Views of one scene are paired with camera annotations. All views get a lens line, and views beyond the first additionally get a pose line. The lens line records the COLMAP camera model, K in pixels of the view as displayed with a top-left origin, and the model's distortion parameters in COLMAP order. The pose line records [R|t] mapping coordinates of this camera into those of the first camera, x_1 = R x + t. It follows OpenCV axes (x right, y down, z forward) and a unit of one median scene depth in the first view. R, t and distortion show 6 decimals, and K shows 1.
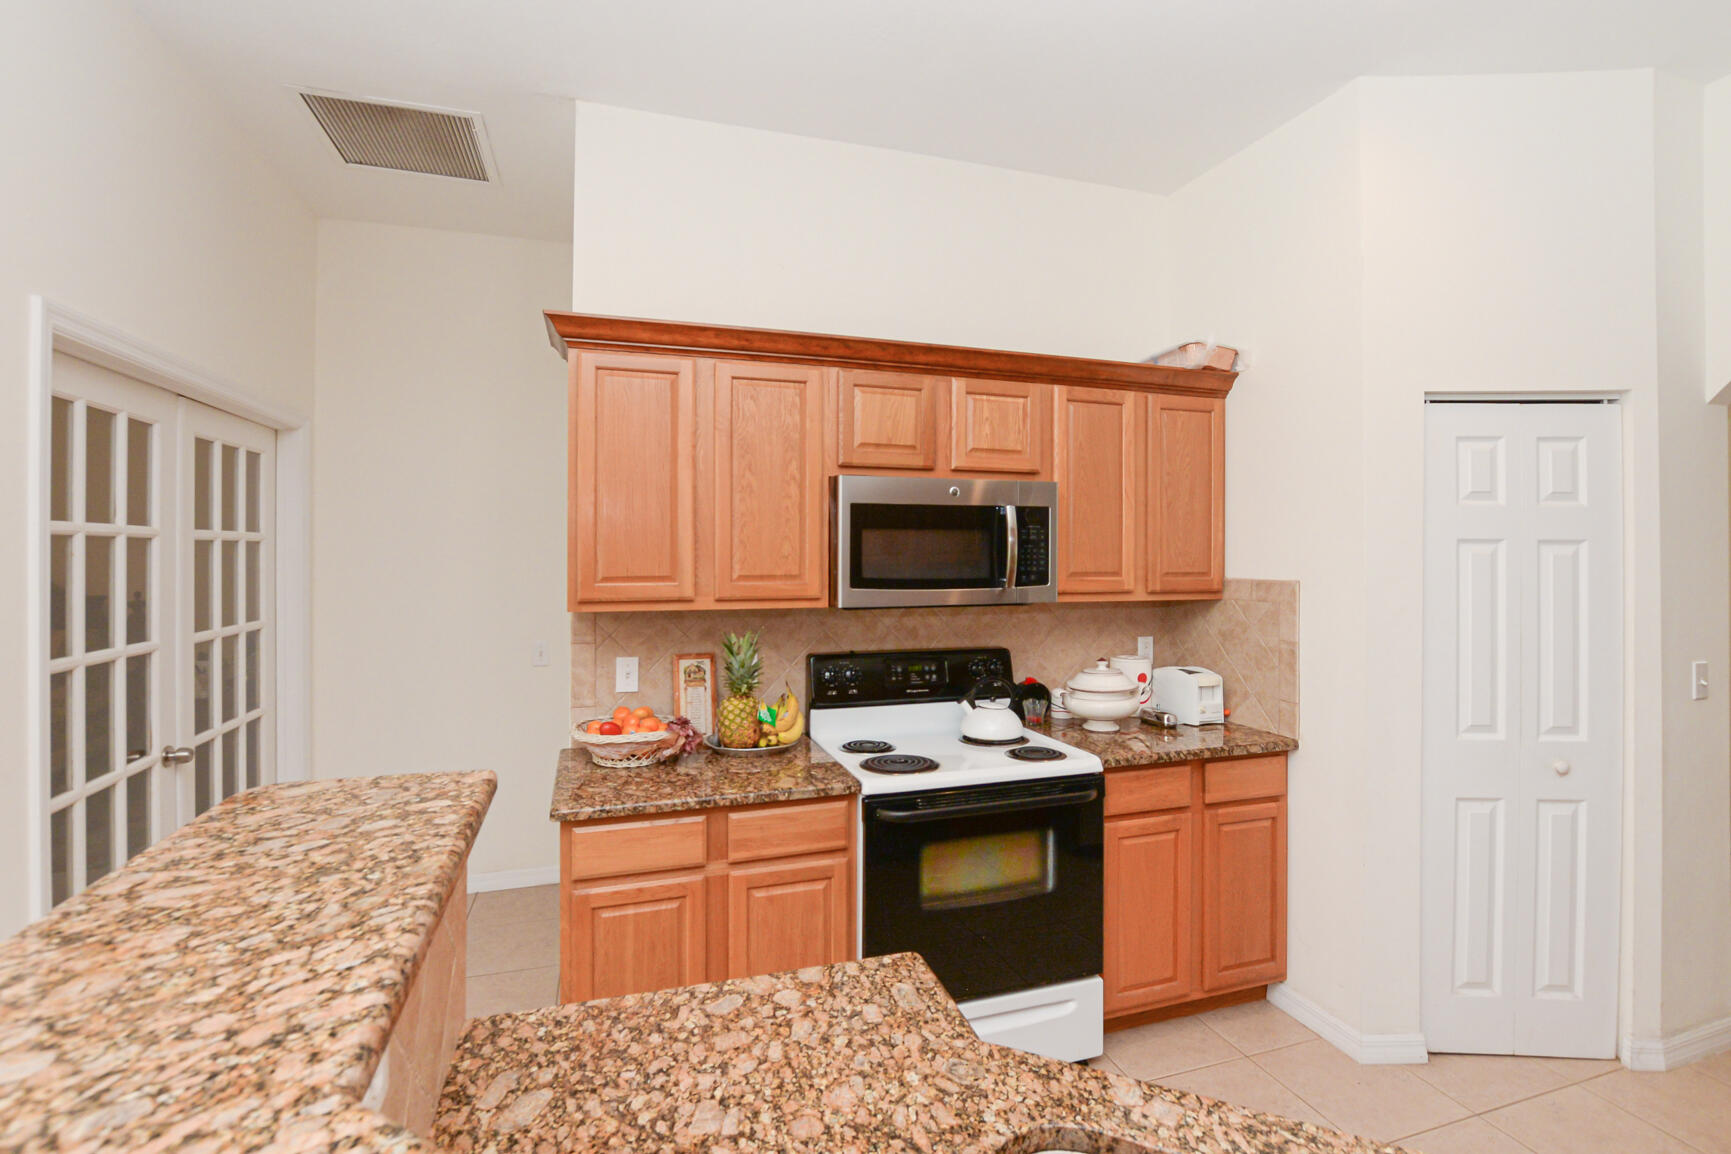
lens RADIAL K [[769.0, 0, 870.7], [0, 769.0, 552.5], [0, 0, 1]] dist [-0.009870, 0.001145]
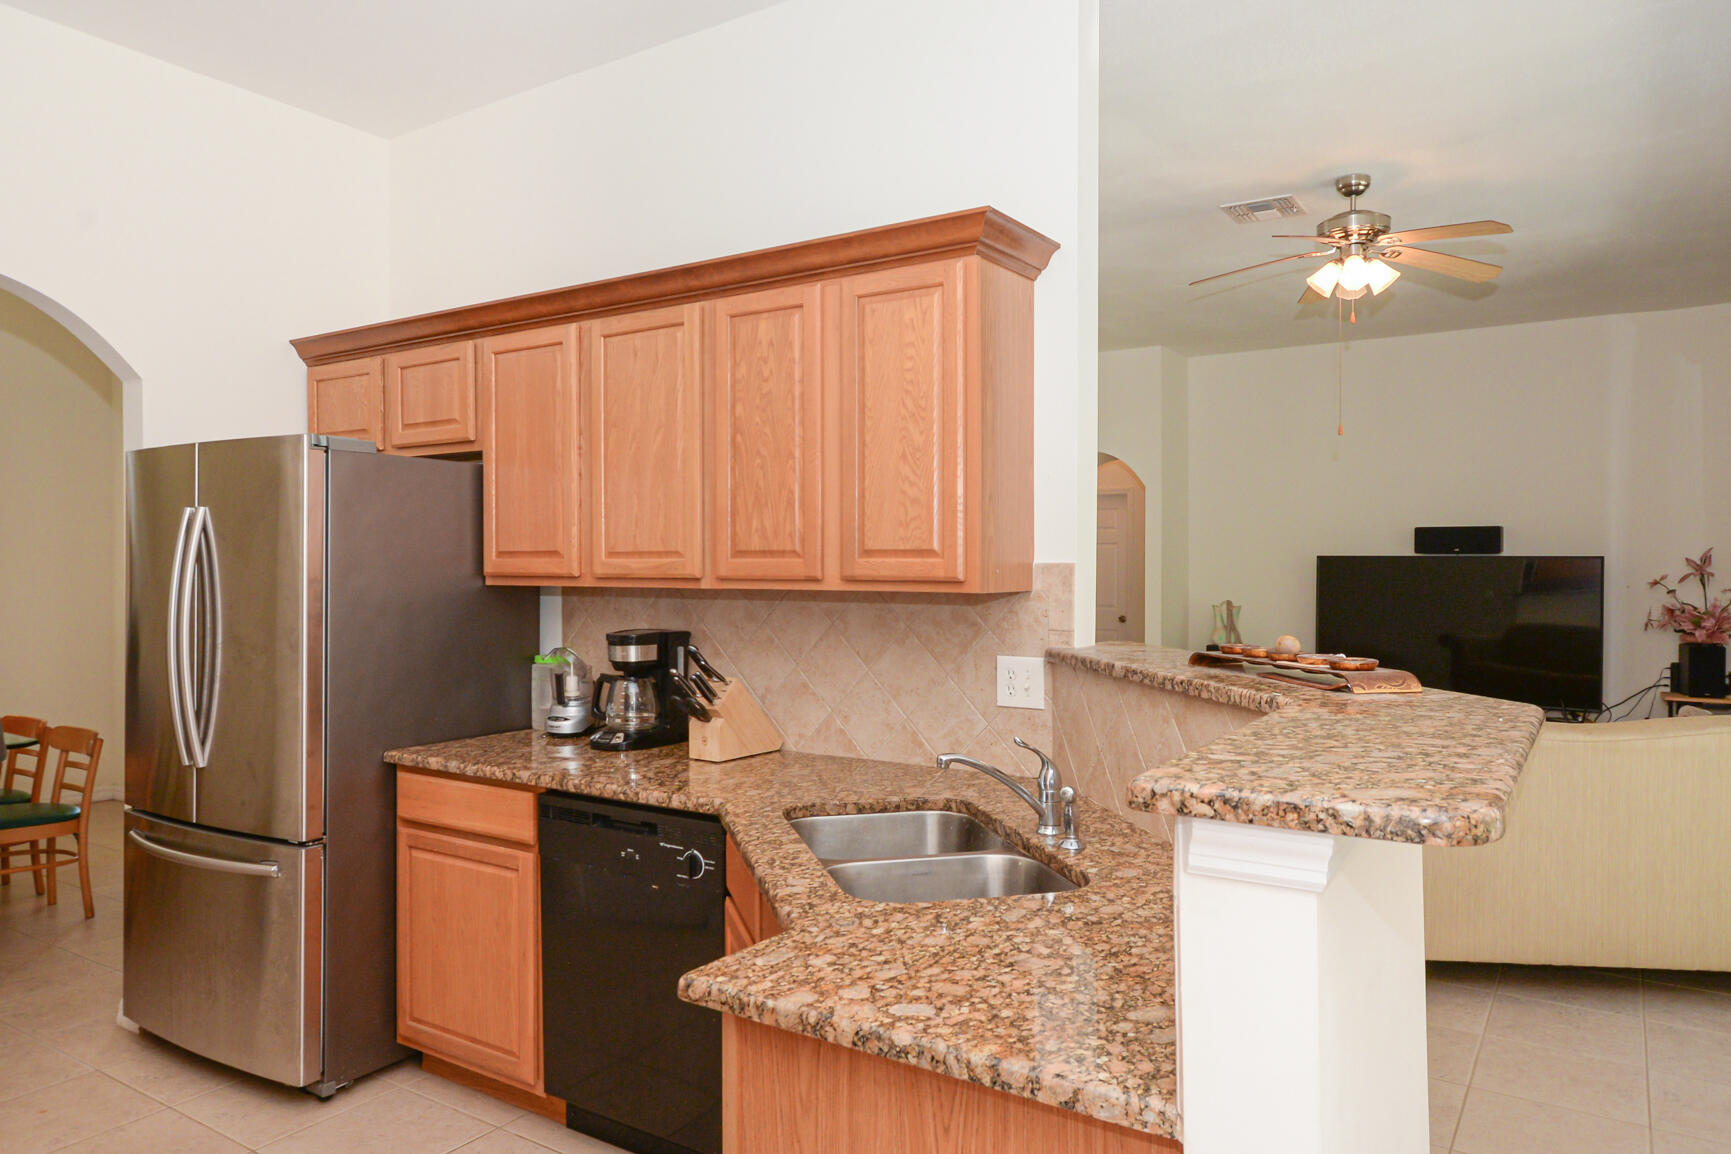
lens RADIAL K [[1164.2, 0, 870.2], [0, 1164.2, 574.7], [0, 0, 1]] dist [0.009601, 0.002625]
pose [[-0.619205, -0.004592, 0.785216, -0.544339], [-0.001675, 0.999988, 0.004527, 0.052613], [-0.785228, 0.001488, -0.619205, 0.858376]]
